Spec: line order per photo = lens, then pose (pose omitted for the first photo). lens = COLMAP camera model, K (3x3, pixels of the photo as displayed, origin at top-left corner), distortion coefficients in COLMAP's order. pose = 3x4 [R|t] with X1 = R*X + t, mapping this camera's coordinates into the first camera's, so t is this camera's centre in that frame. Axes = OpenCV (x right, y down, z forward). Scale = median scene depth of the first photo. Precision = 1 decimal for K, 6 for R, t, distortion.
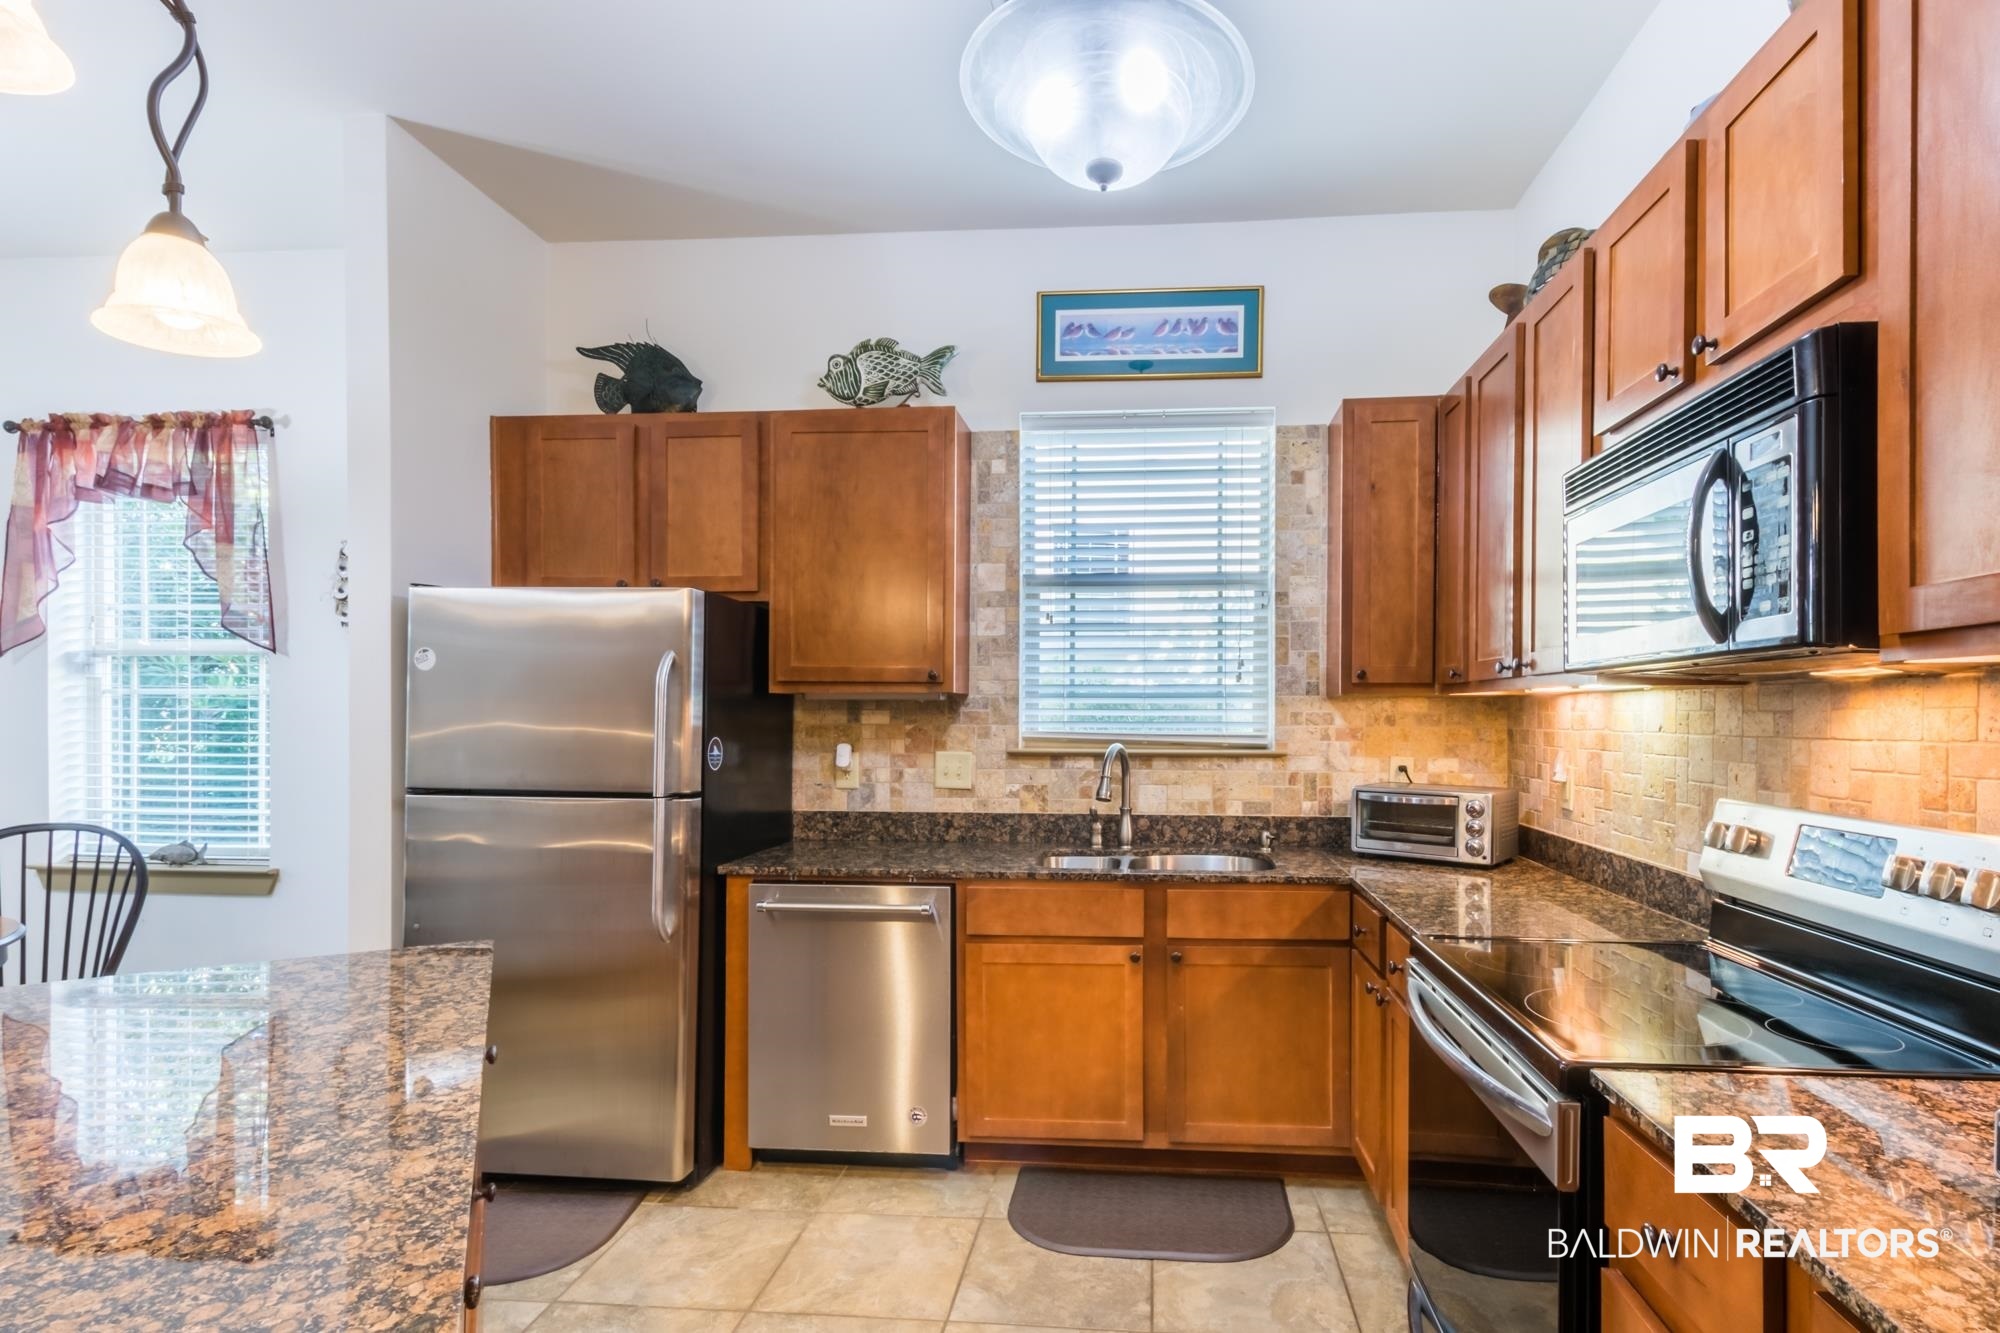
lens RADIAL K [[986.1, 0, 1074.1], [0, 986.1, 723.0], [0, 0, 1]] dist [0.006164, -0.000467]
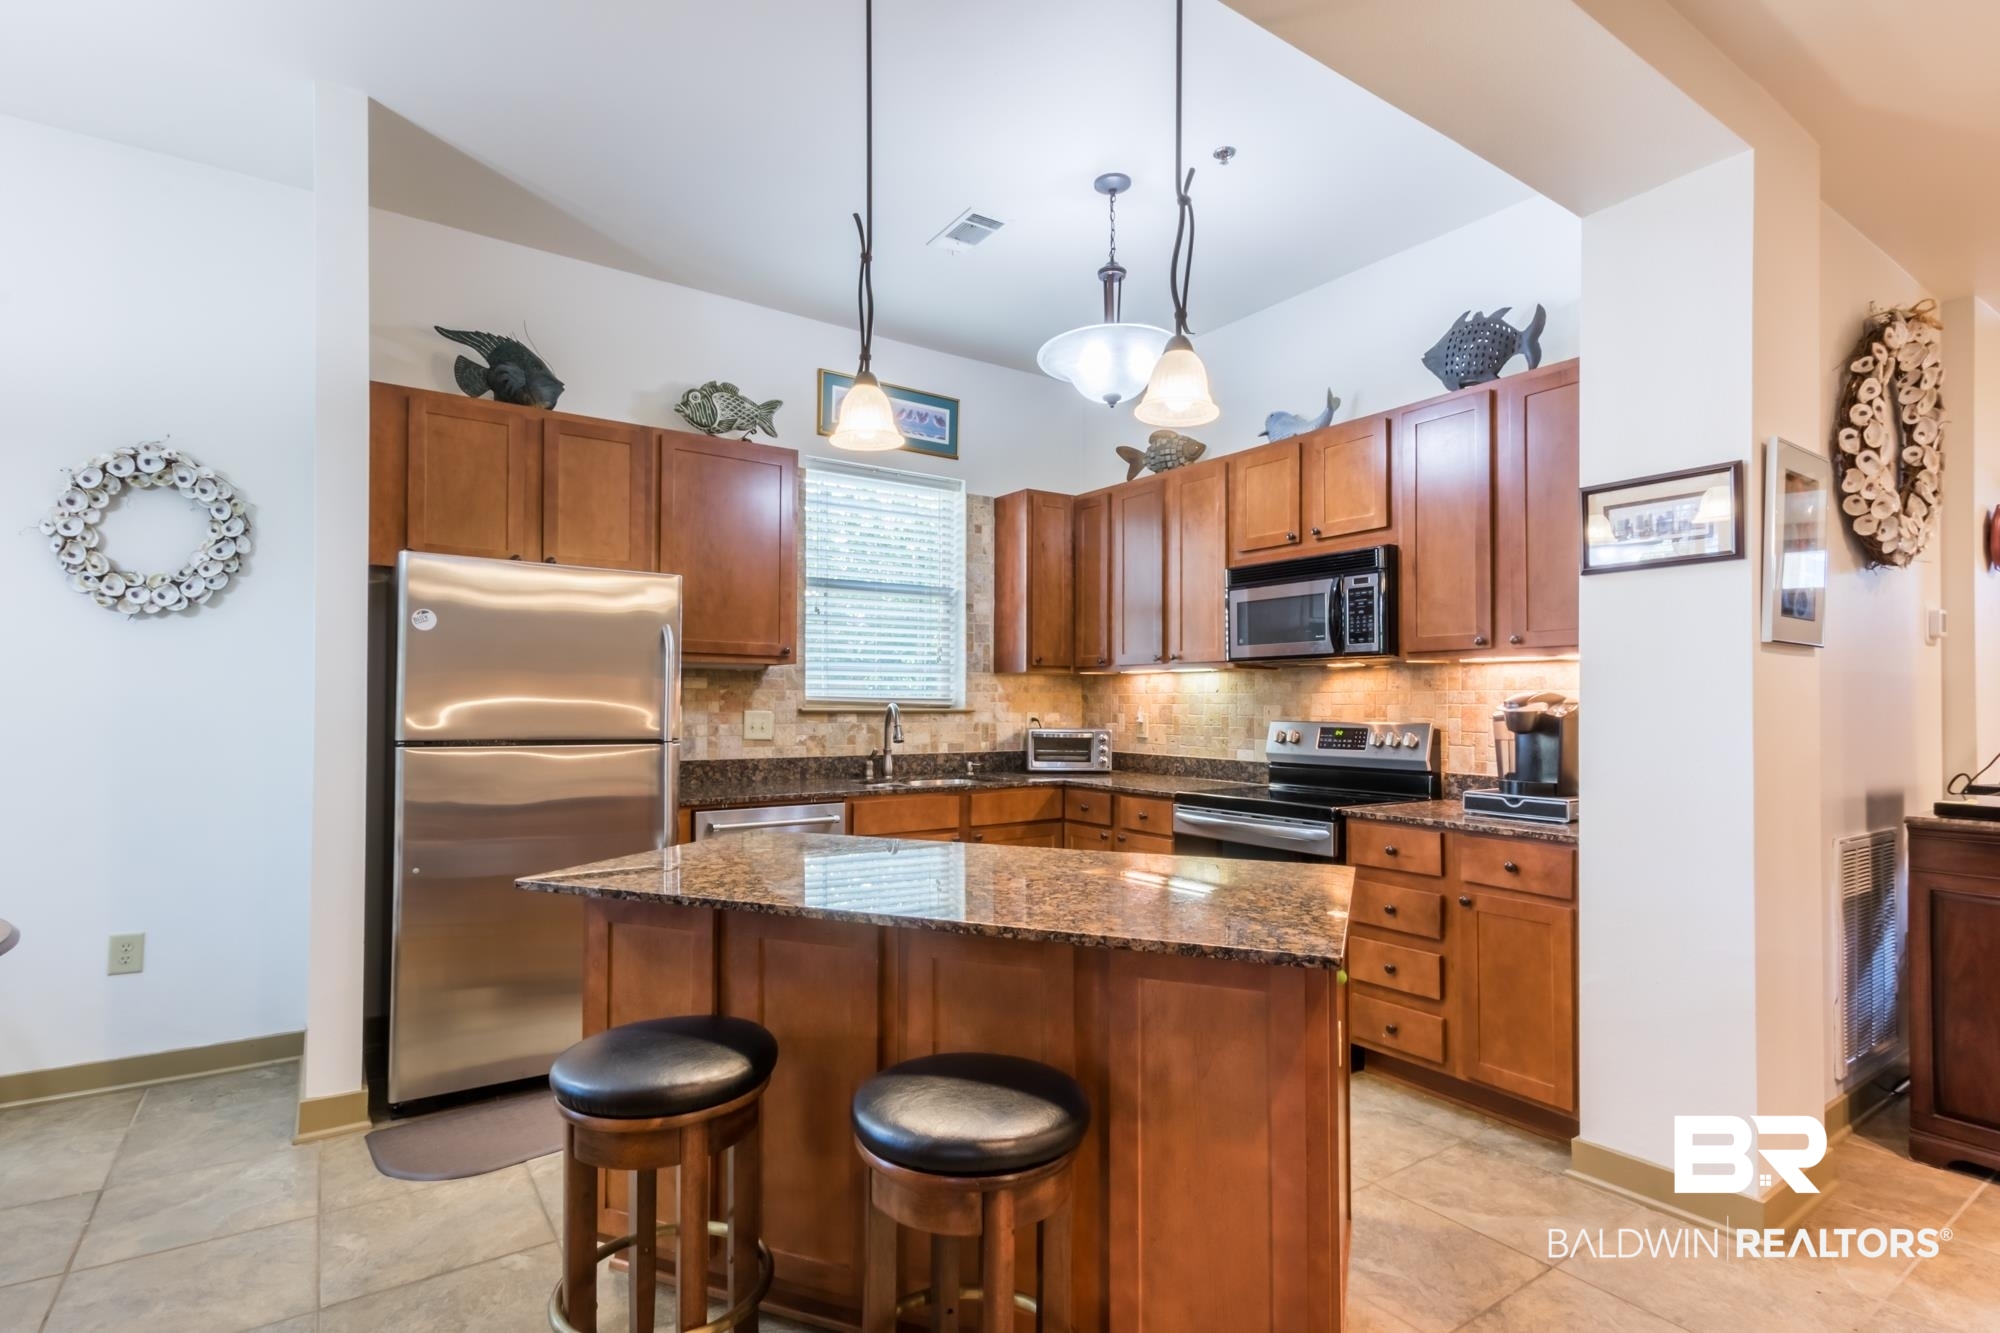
lens RADIAL K [[961.5, 0, 1000.2], [0, 961.5, 694.9], [0, 0, 1]] dist [0.001915, -0.000351]
pose [[0.774128, 0.006193, 0.632999, -0.683810], [0.002328, 0.999918, -0.012630, 0.025611], [-0.633025, 0.011251, 0.774050, -0.166523]]
